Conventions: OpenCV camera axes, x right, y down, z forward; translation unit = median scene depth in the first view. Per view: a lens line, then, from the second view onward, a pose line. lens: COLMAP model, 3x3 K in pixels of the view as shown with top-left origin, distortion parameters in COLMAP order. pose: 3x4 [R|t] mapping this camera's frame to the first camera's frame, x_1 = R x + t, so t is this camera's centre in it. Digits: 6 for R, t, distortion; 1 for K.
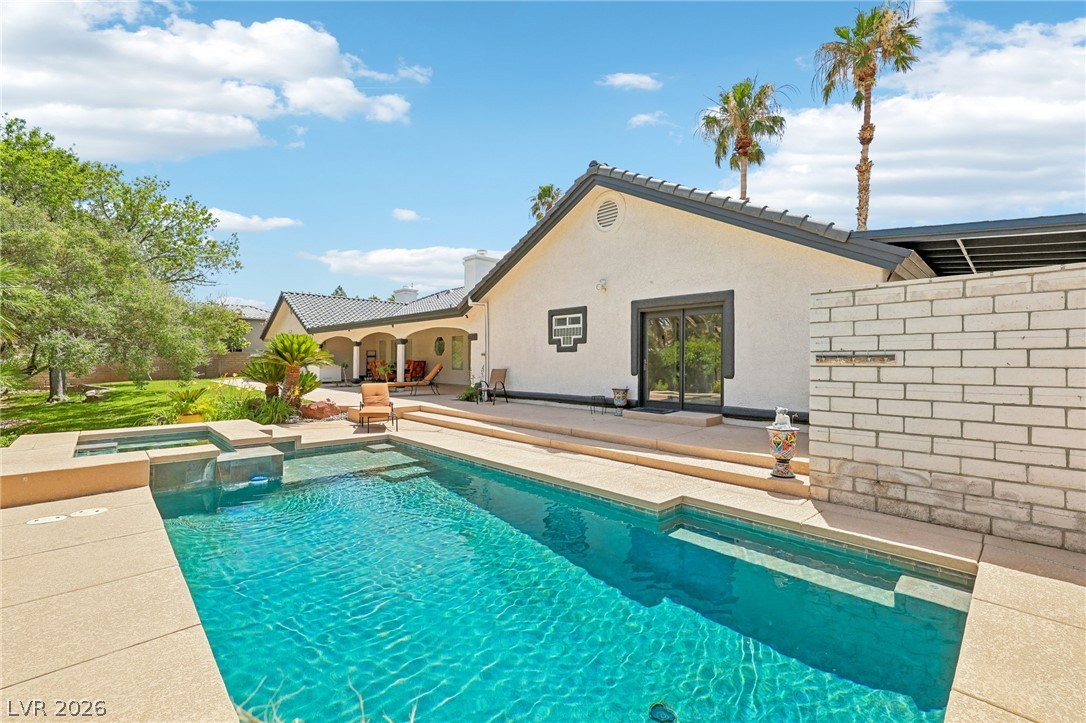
lens RADIAL K [[474.4, 0, 553.8], [0, 474.4, 354.8], [0, 0, 1]] dist [0.002912, -0.000393]
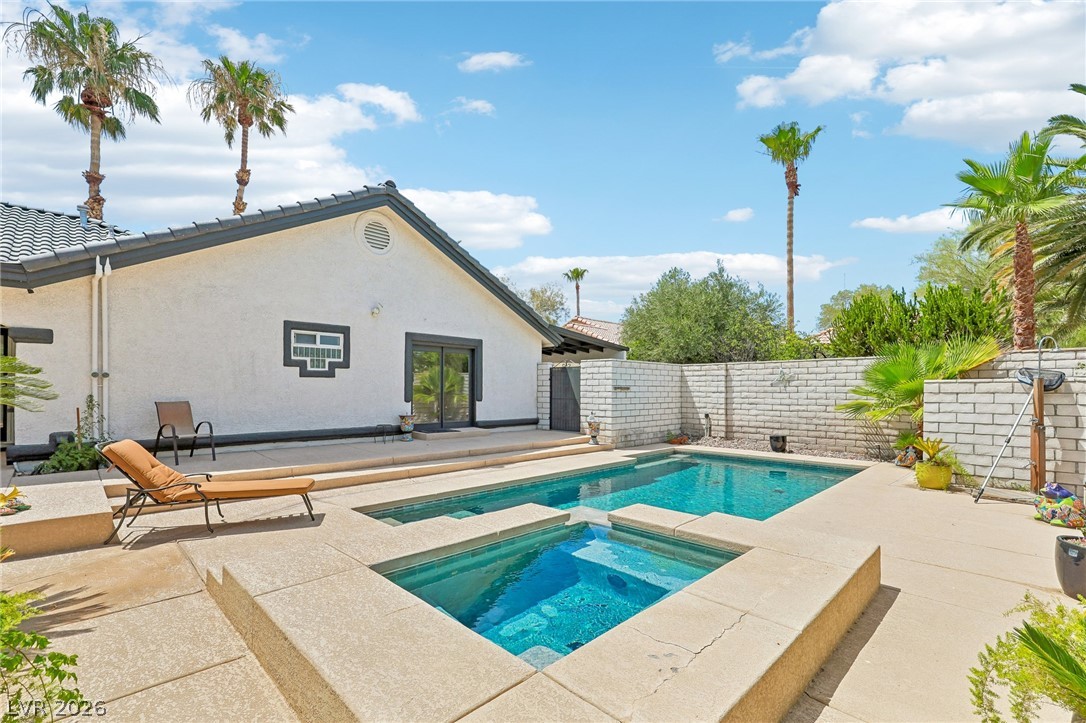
lens RADIAL K [[474.4, 0, 540.0], [0, 474.4, 392.0], [0, 0, 1]] dist [0.002912, -0.000393]
pose [[-0.022523, -0.006295, 0.999727, -0.819206], [-0.018183, 0.999817, 0.005886, 0.007768], [-0.999581, -0.018046, -0.022634, 0.655138]]
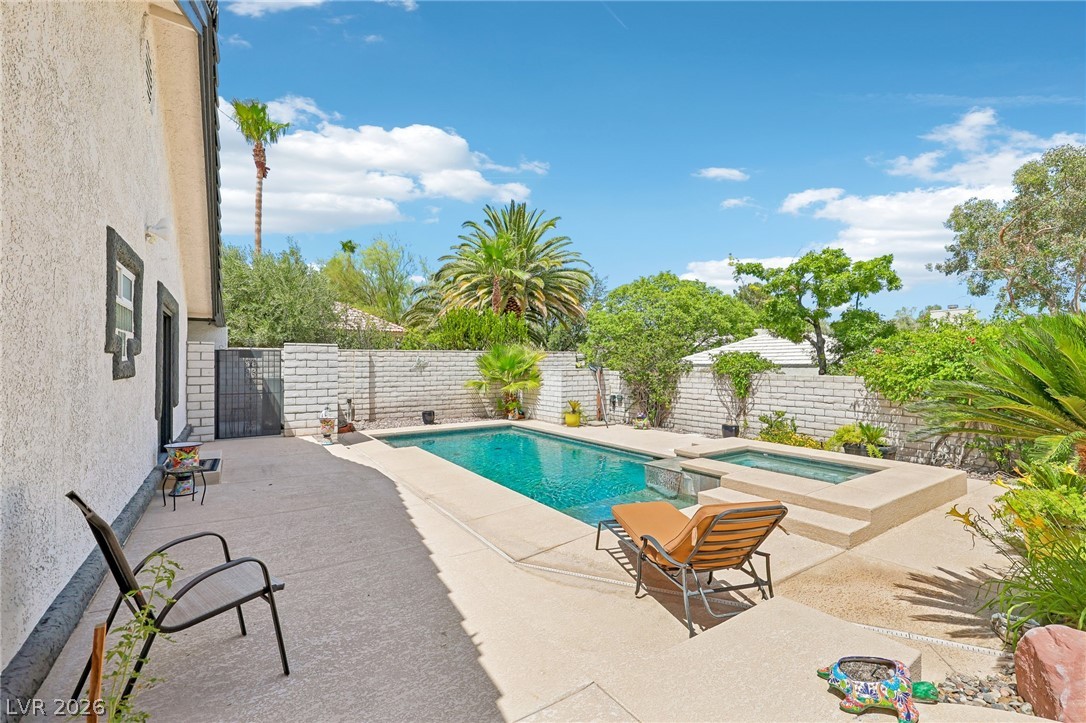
lens RADIAL K [[474.4, 0, 531.6], [0, 474.4, 362.3], [0, 0, 1]] dist [0.002912, -0.000393]
pose [[-0.984404, 0.002582, 0.175901, -0.316034], [-0.000265, 0.999869, -0.016161, -0.011644], [-0.175920, -0.015956, -0.984275, 1.306108]]
